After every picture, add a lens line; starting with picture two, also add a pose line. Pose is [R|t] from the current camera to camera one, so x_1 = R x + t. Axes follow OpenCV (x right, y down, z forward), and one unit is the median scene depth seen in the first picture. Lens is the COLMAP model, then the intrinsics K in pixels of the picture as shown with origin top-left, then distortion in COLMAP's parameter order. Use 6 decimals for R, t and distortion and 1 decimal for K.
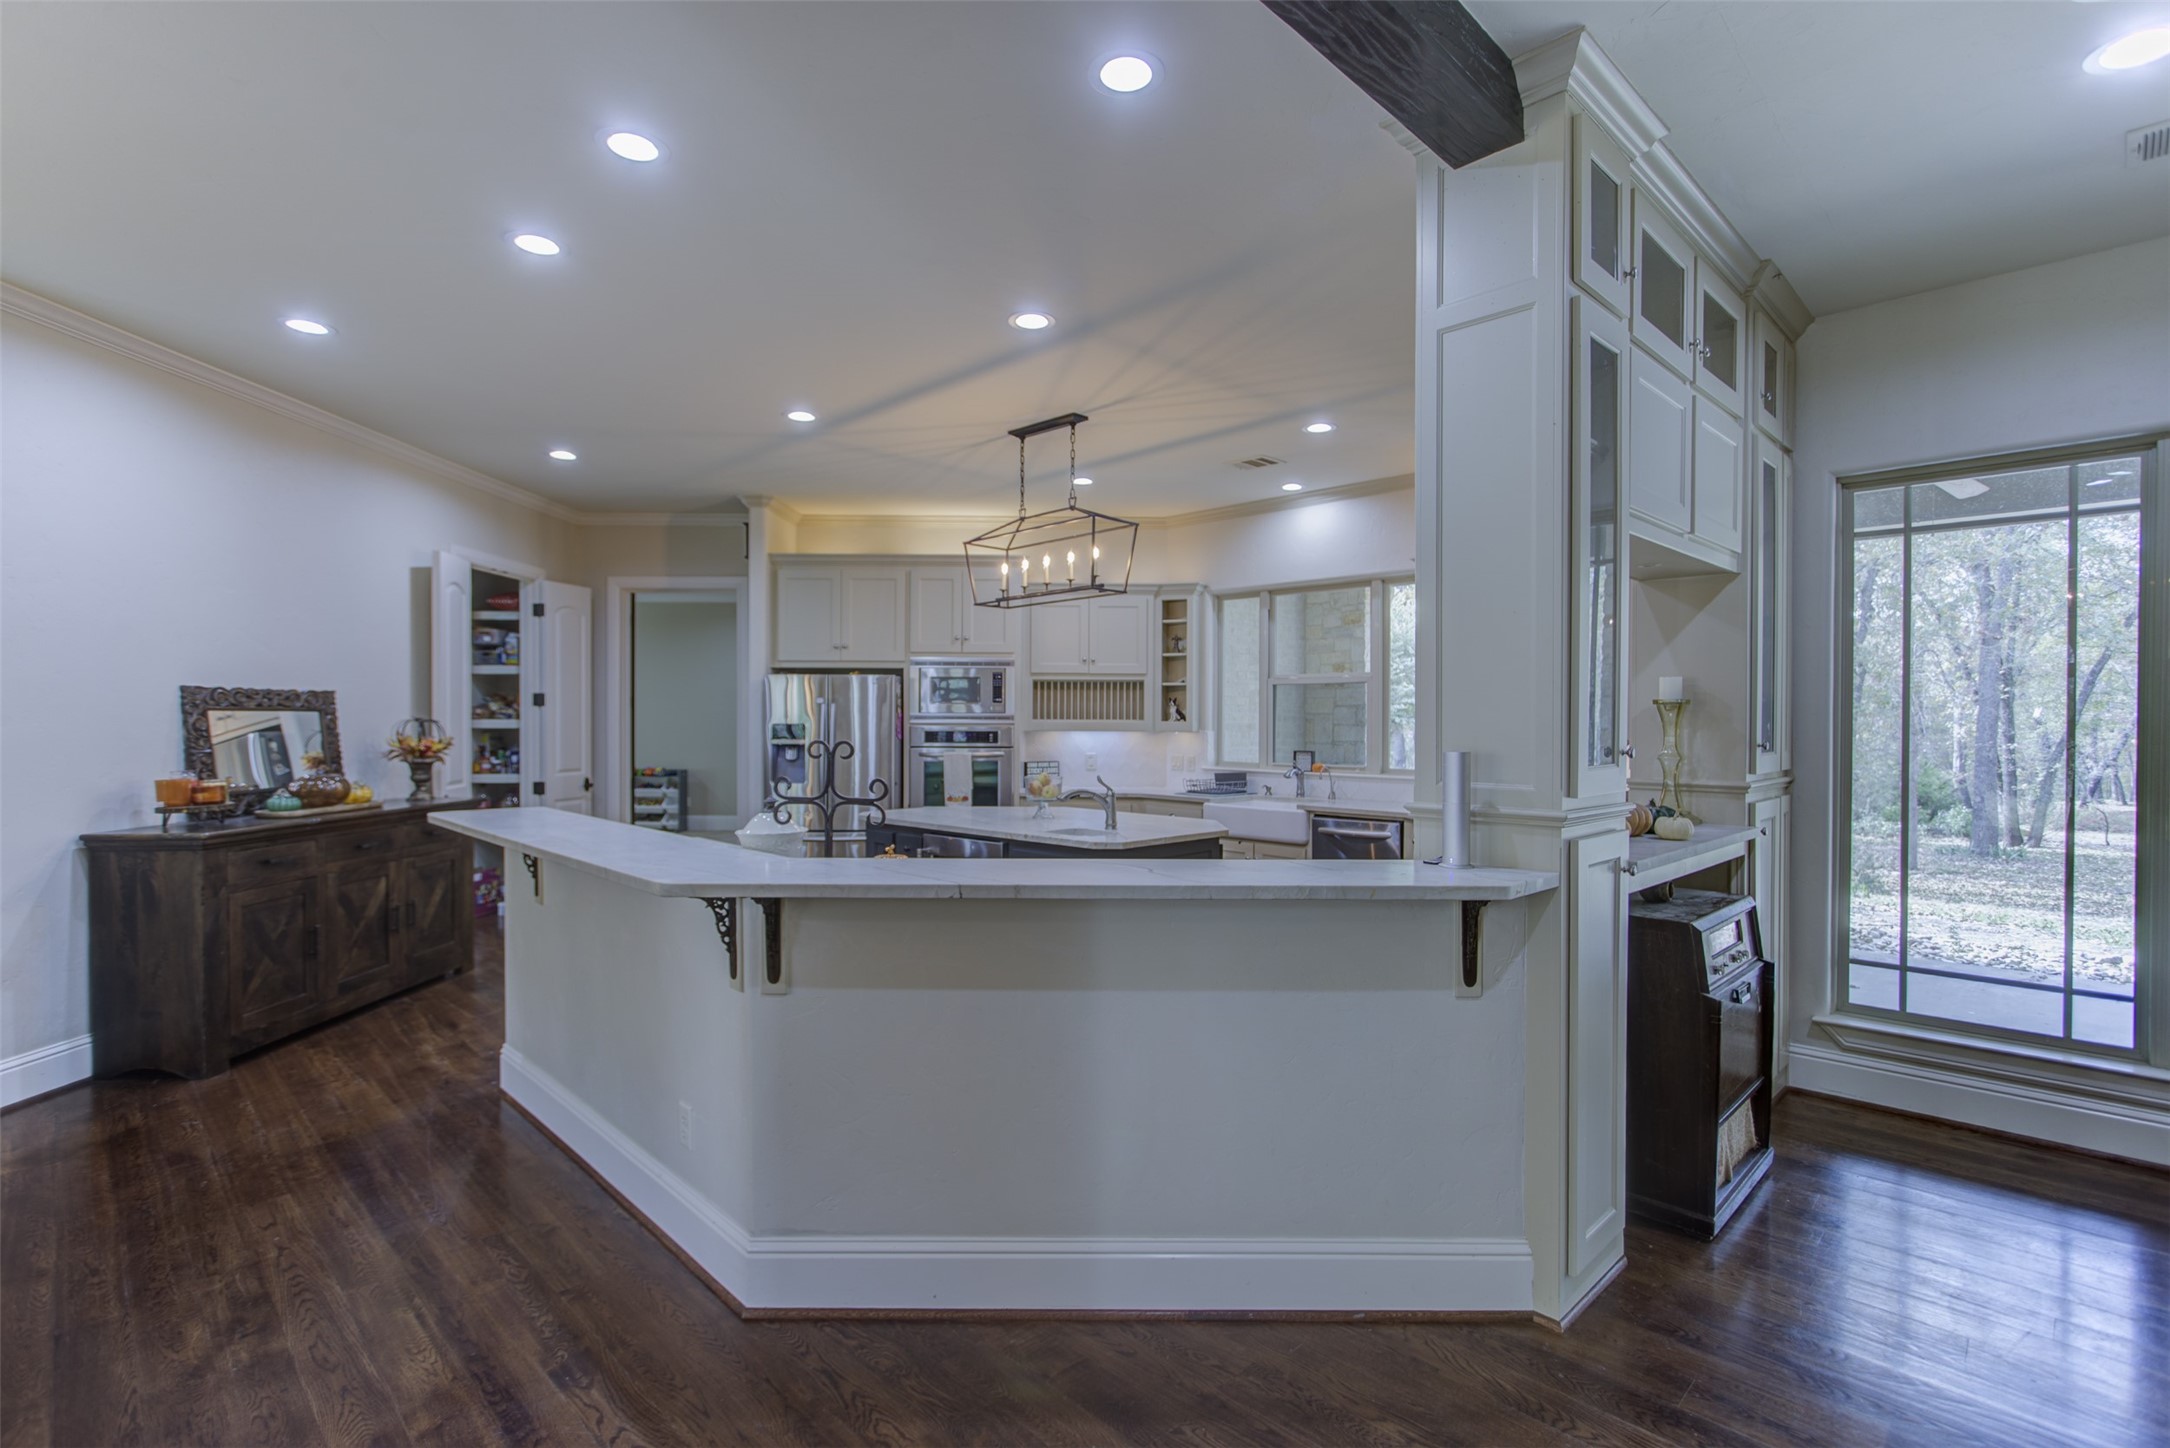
lens RADIAL K [[1017.1, 0, 1091.2], [0, 1017.1, 727.4], [0, 0, 1]] dist [0.002036, 0.001884]
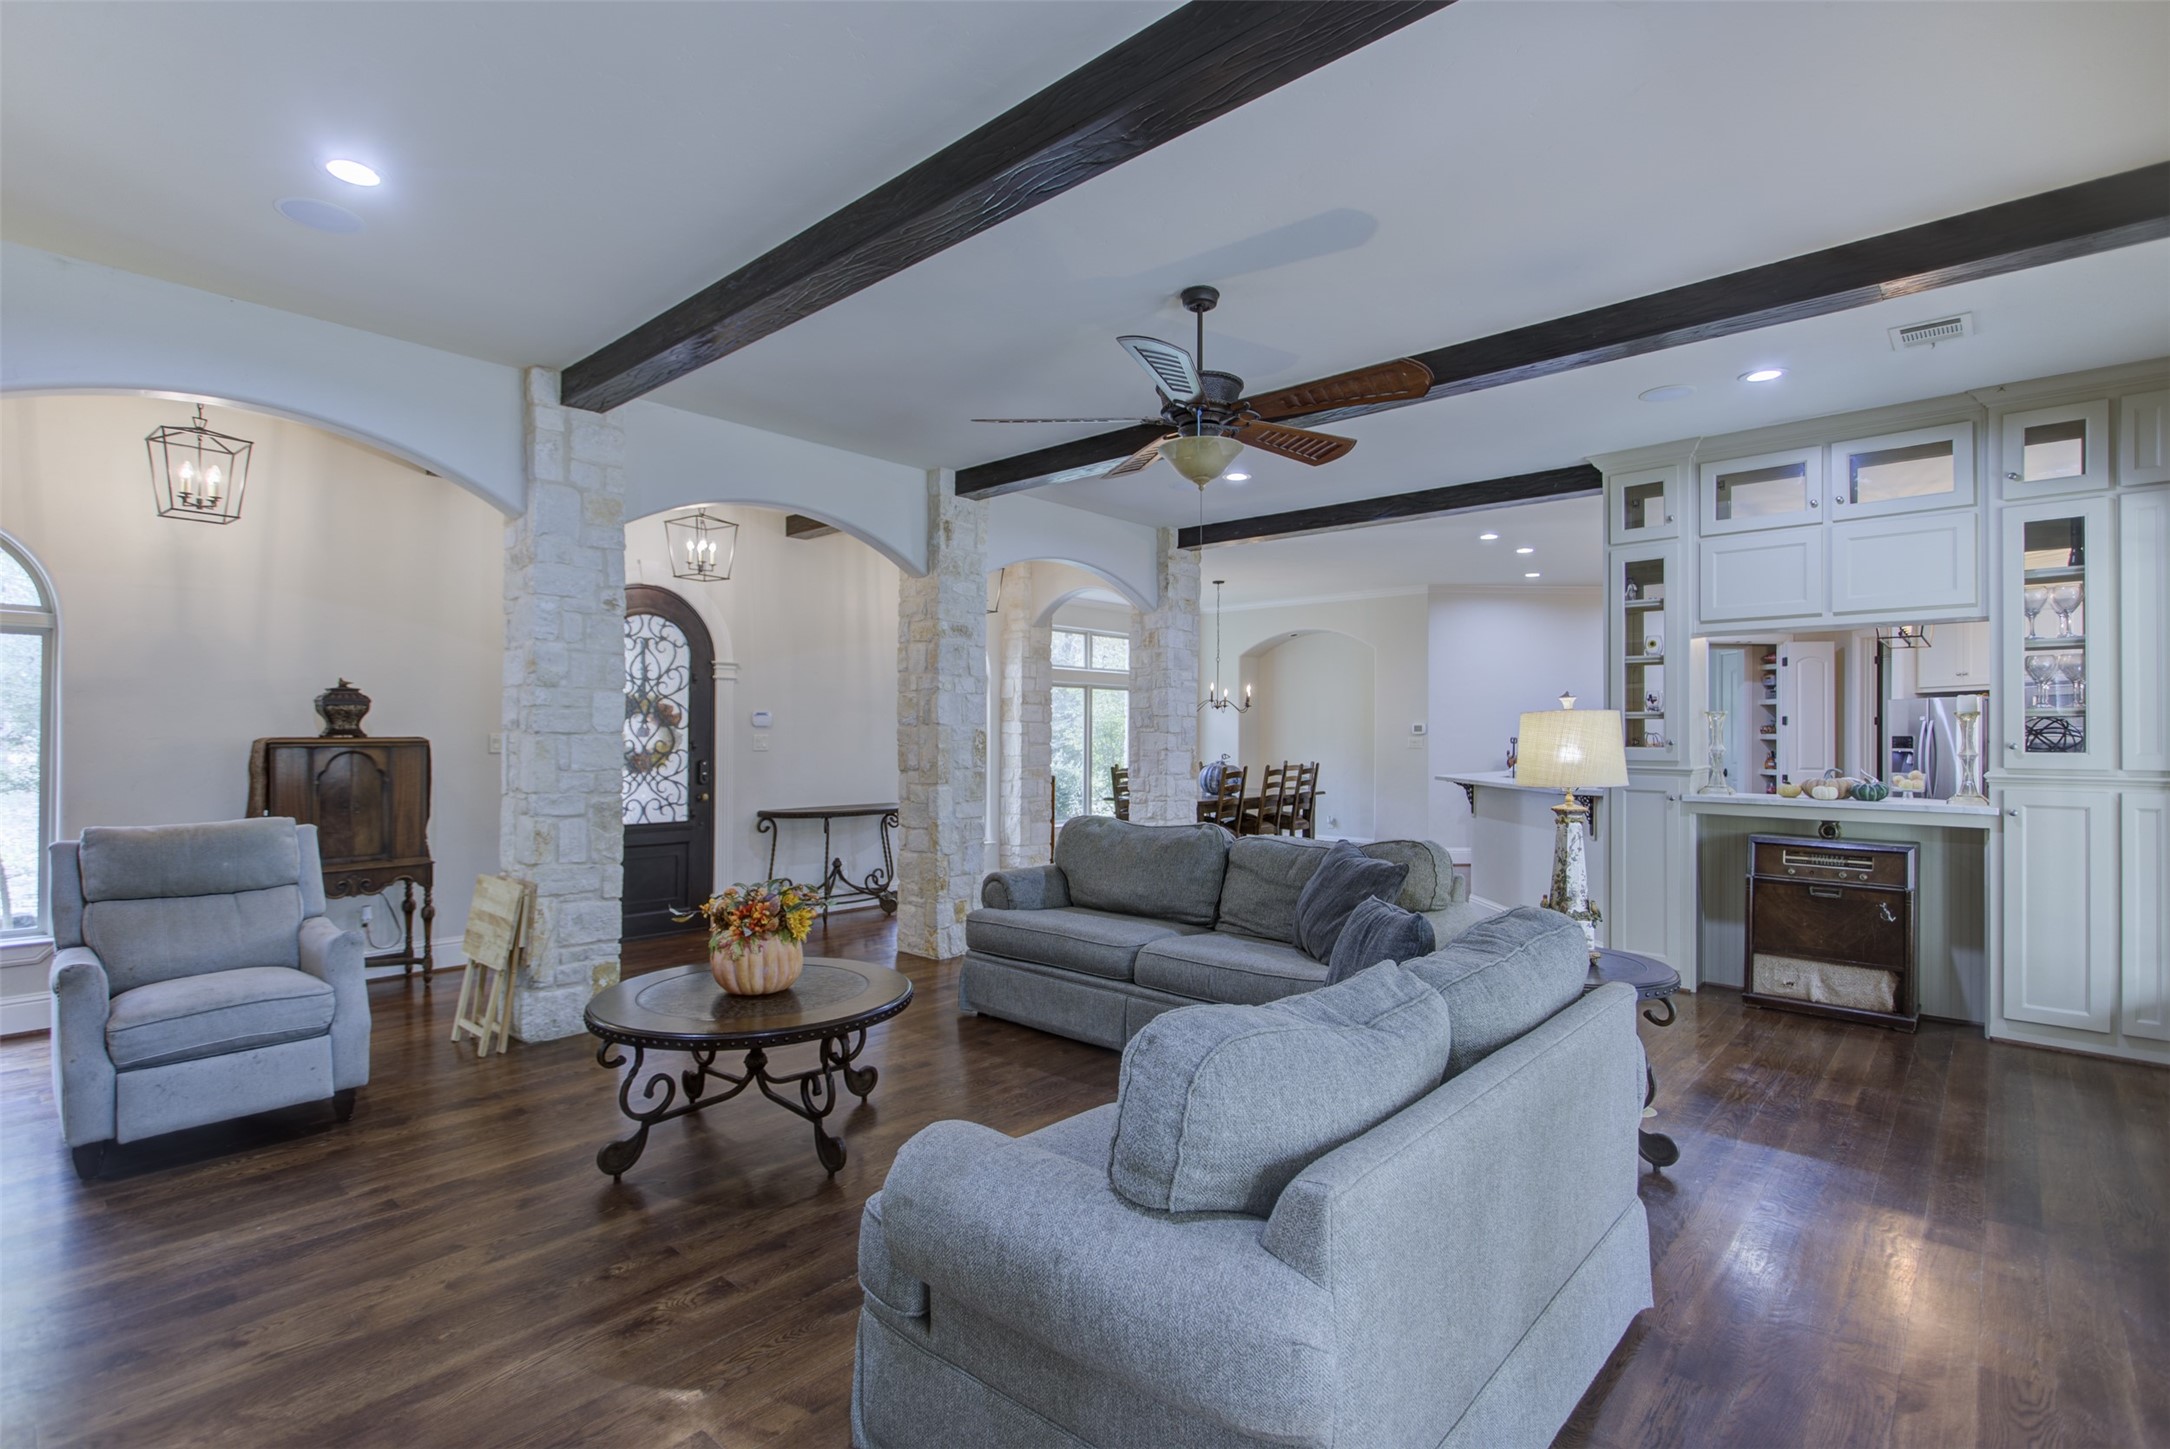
lens RADIAL K [[1024.6, 0, 1085.0], [0, 1024.6, 724.5], [0, 0, 1]] dist [0.001898, 0.000876]
pose [[0.050854, -0.011113, -0.998644, 0.937219], [-0.014238, 0.999828, -0.011852, 0.011373], [0.998605, 0.014821, 0.050687, -0.121713]]
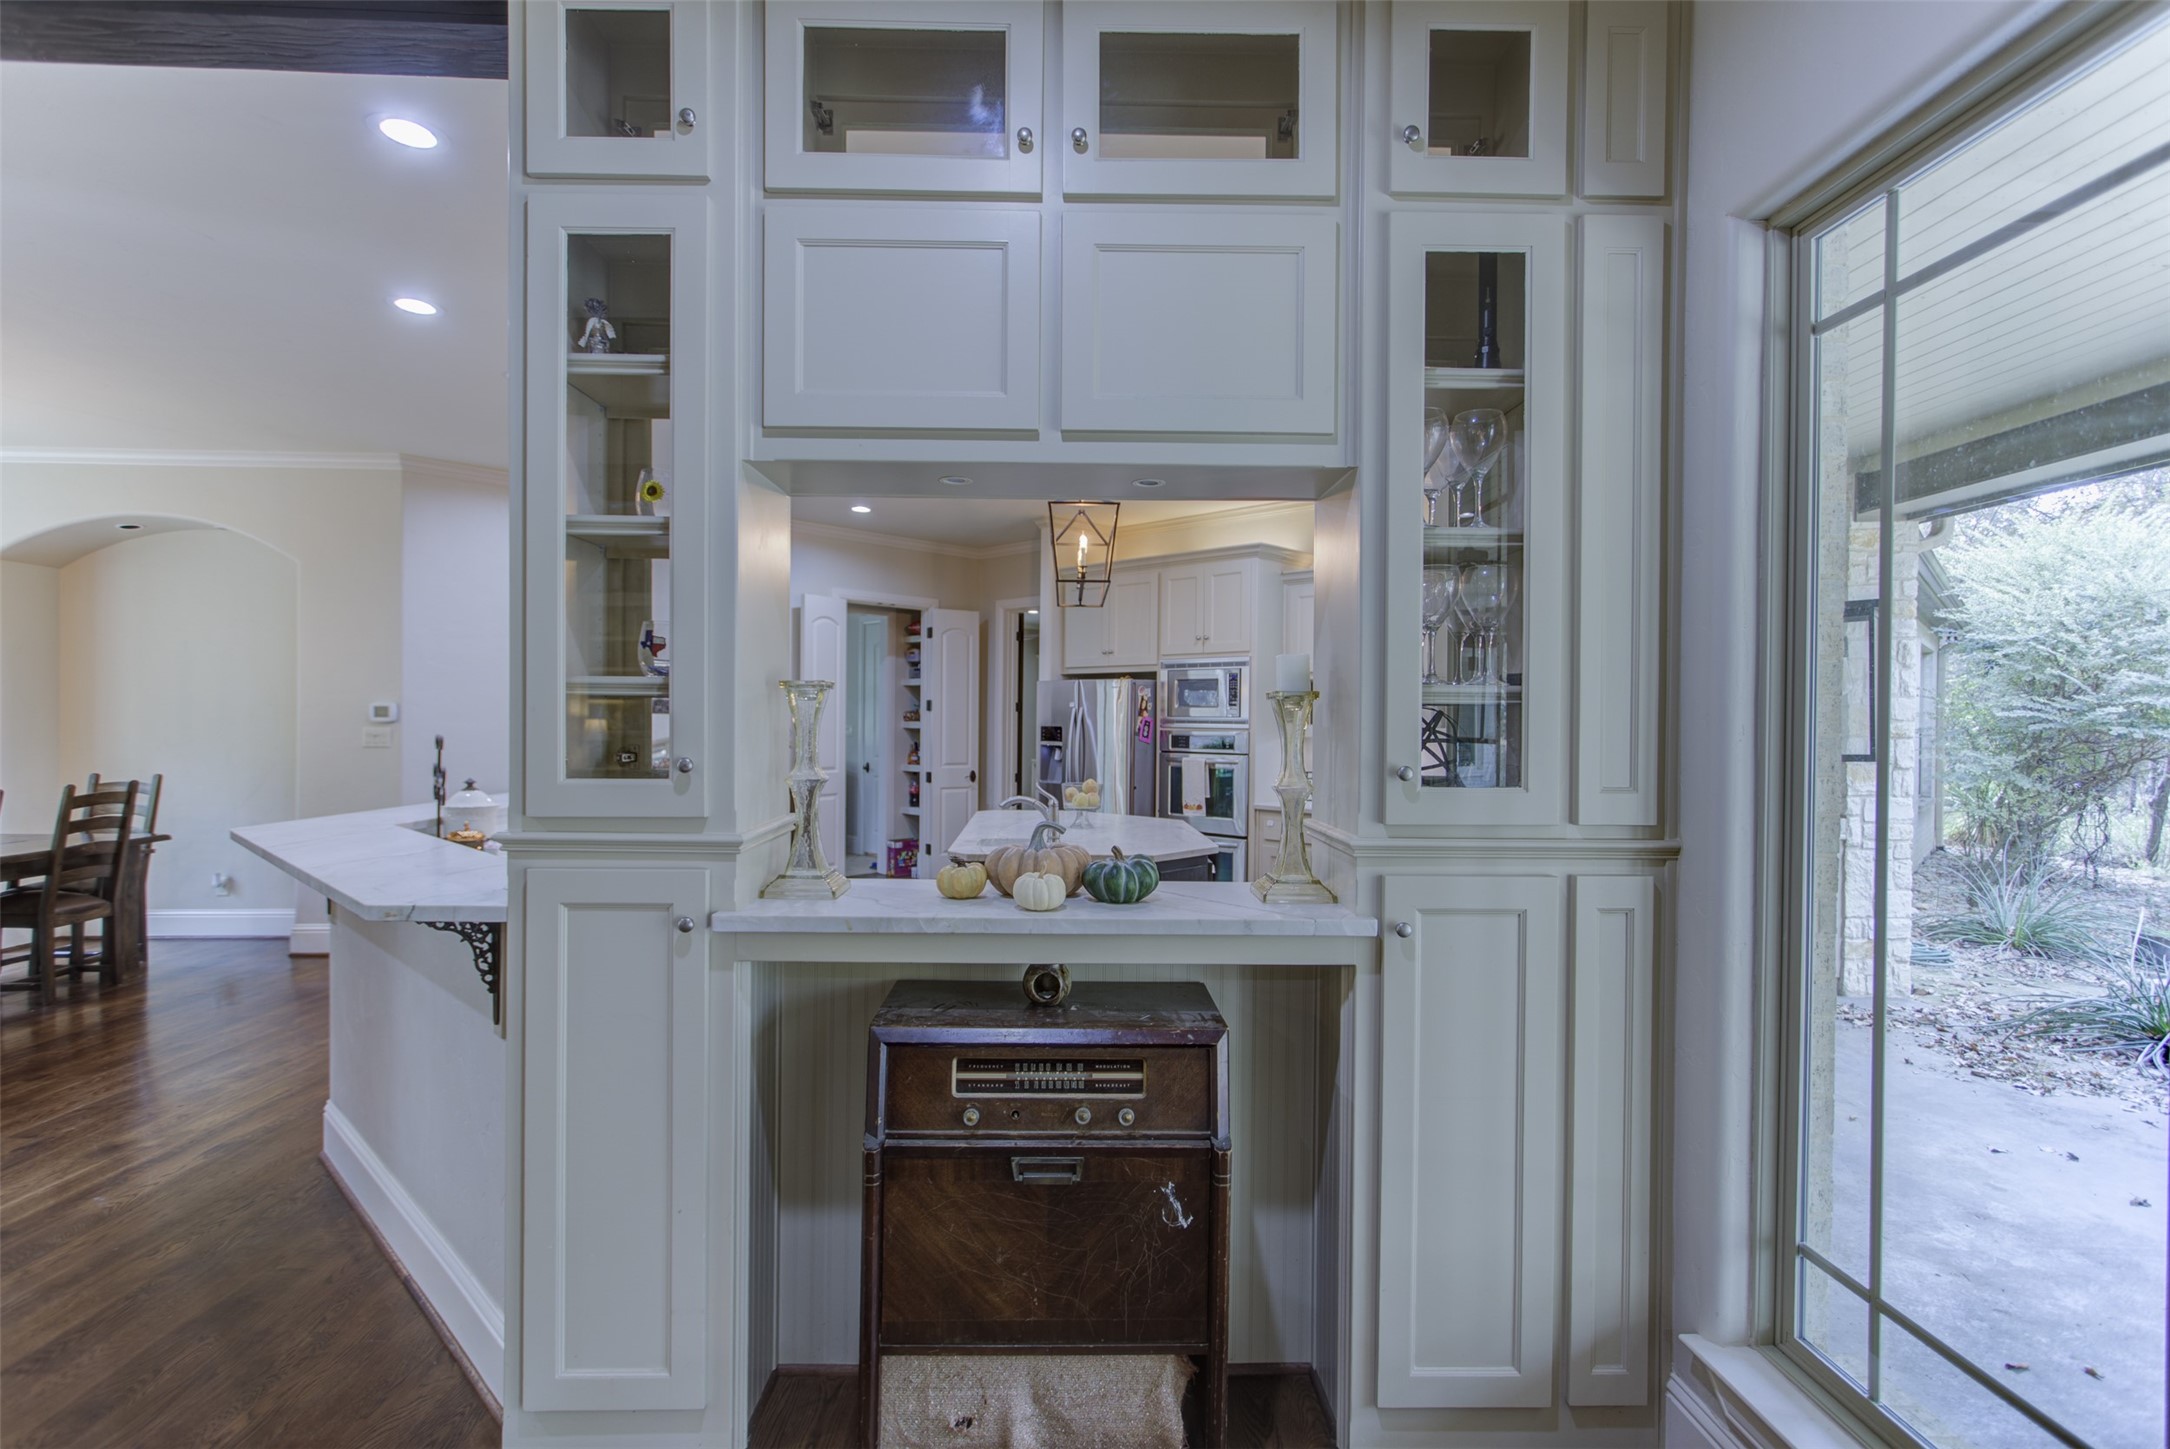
lens RADIAL K [[1017.1, 0, 1091.2], [0, 1017.1, 727.9], [0, 0, 1]] dist [0.002036, 0.001884]
pose [[0.727911, 0.009076, -0.685612, 0.447347], [-0.013253, 0.999912, -0.000834, -0.001814], [0.685544, 0.009693, 0.727967, 0.238359]]
